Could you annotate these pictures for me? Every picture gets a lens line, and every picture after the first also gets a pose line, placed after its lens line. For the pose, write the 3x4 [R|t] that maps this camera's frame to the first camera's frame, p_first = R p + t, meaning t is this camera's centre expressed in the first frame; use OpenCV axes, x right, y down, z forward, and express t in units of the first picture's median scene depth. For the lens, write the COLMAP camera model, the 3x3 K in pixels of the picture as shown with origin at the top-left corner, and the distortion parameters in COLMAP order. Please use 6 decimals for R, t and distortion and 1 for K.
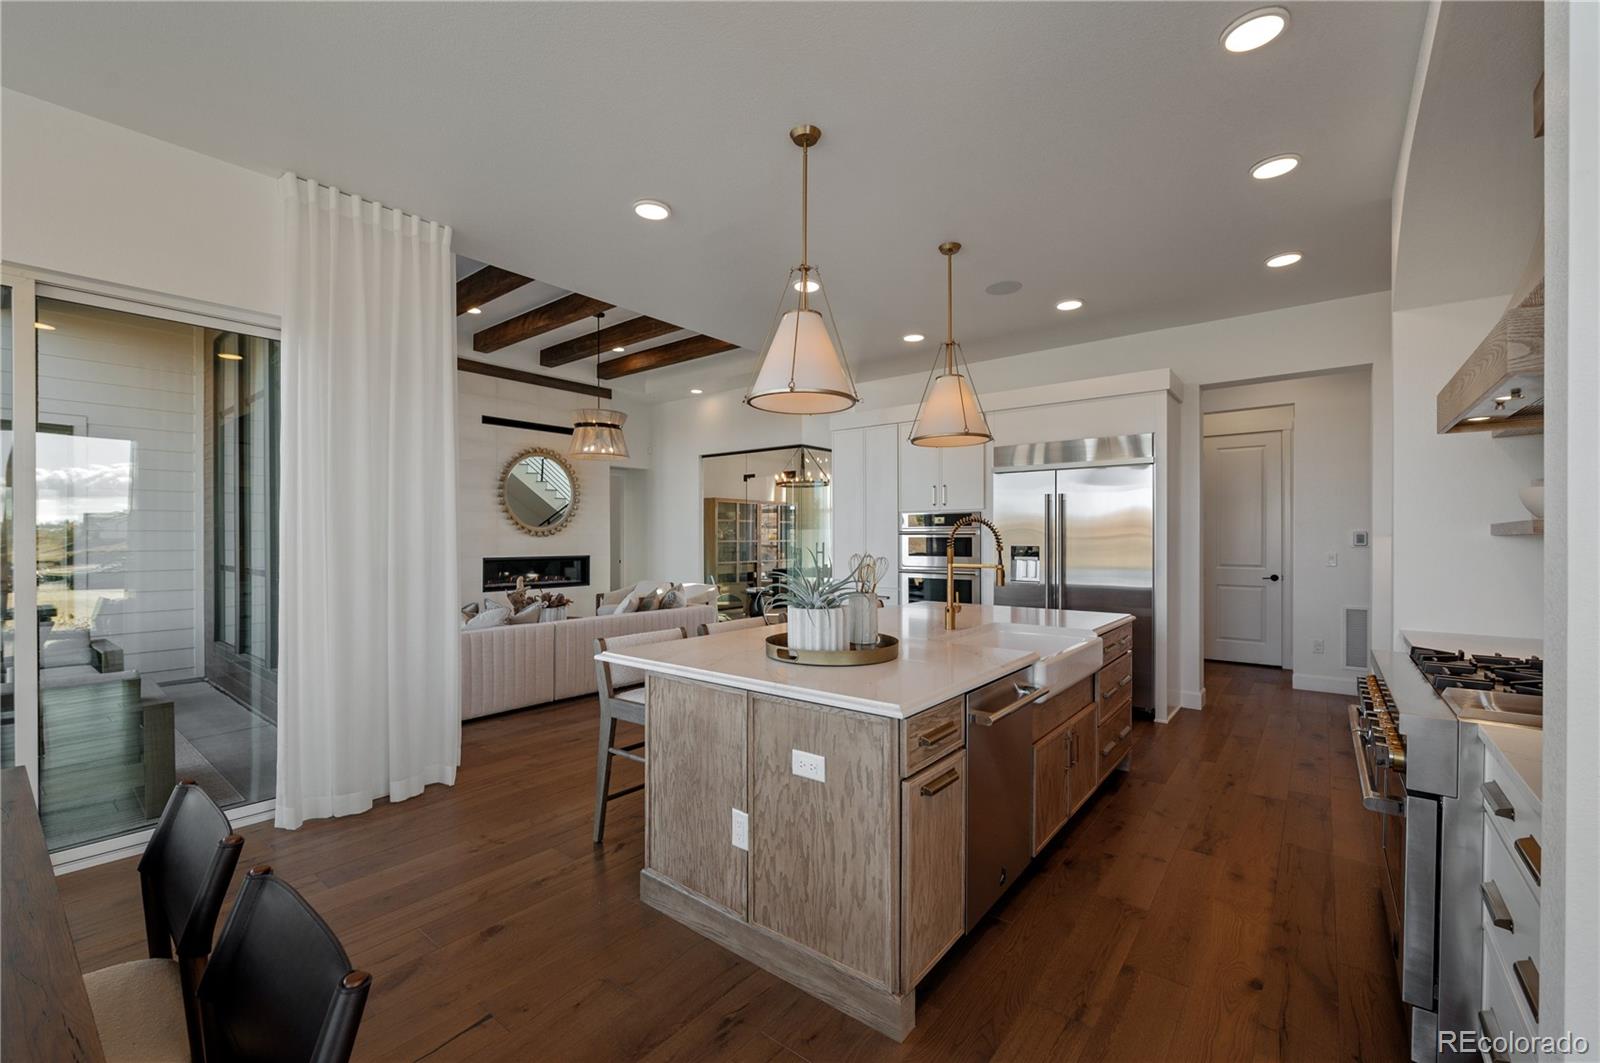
lens RADIAL K [[669.3, 0, 793.6], [0, 669.3, 538.3], [0, 0, 1]] dist [-0.003467, 0.000806]
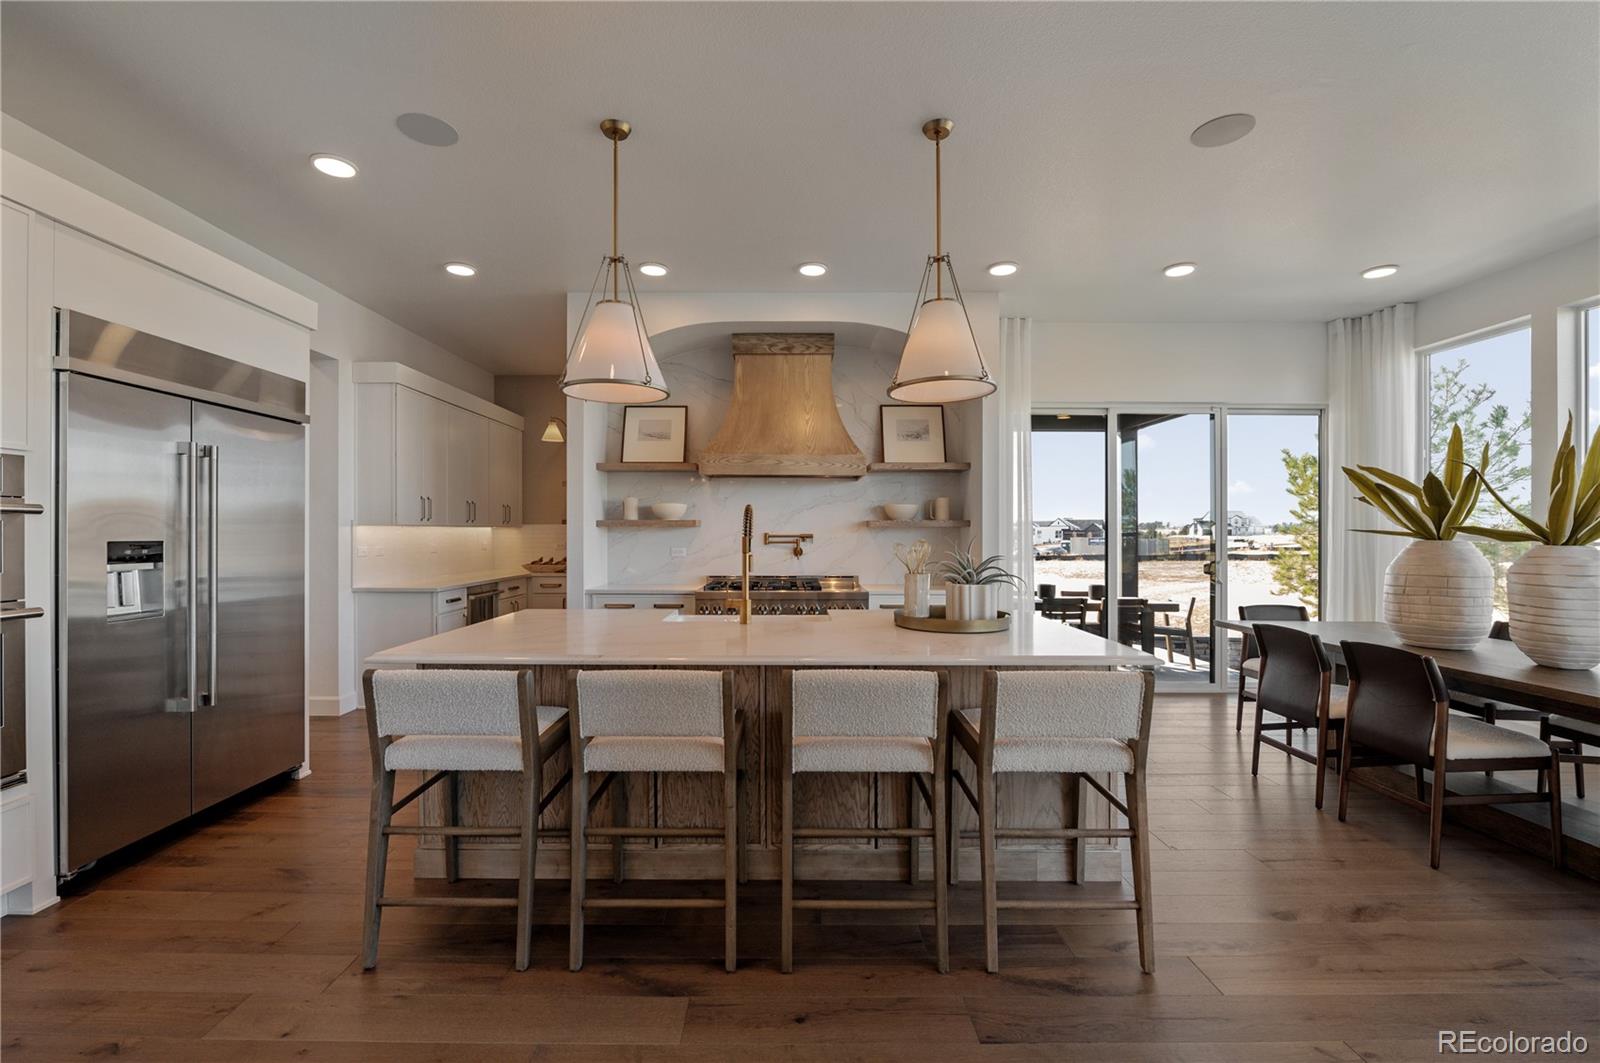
lens RADIAL K [[669.3, 0, 794.1], [0, 669.3, 532.5], [0, 0, 1]] dist [-0.003467, 0.000806]
pose [[-0.626746, 0.003724, 0.779215, -0.749524], [0.002855, 0.999993, -0.002483, 0.018135], [-0.779218, 0.000669, -0.626752, 2.163653]]
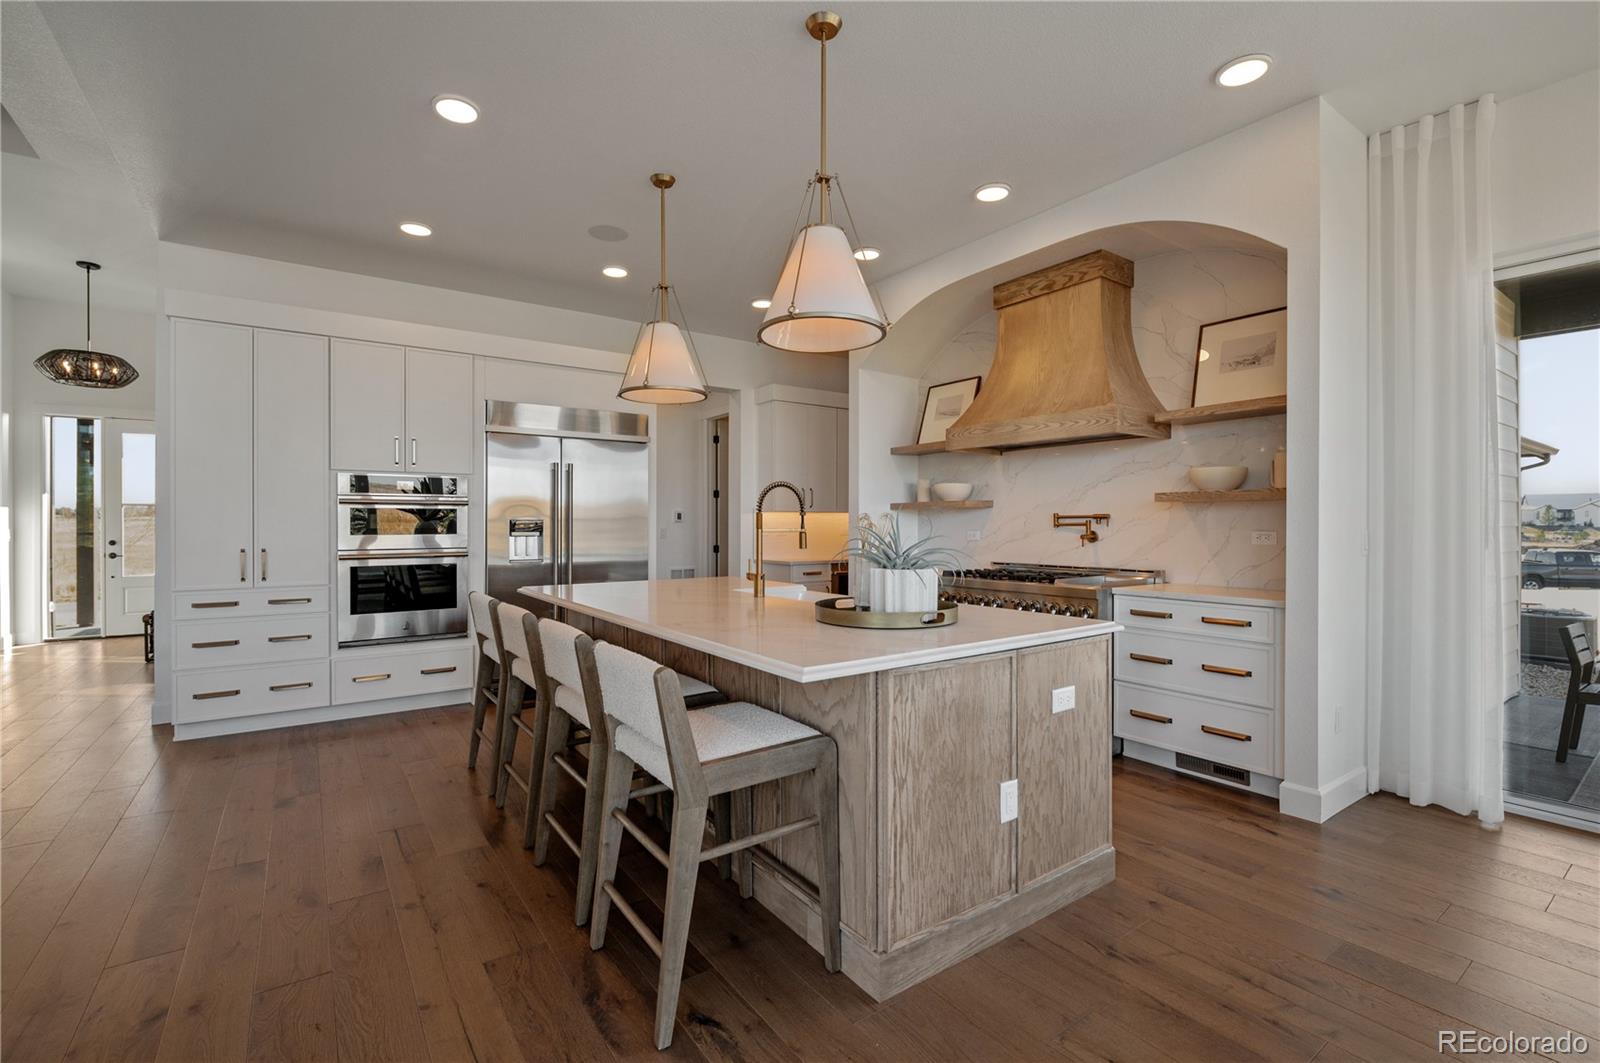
lens RADIAL K [[693.1, 0, 792.3], [0, 693.1, 532.8], [0, 0, 1]] dist [-0.012503, -0.000684]
pose [[0.275665, -0.010382, 0.961198, -1.000233], [0.003385, 0.999946, 0.009830, 0.048204], [-0.961248, 0.000544, 0.275685, 0.947464]]
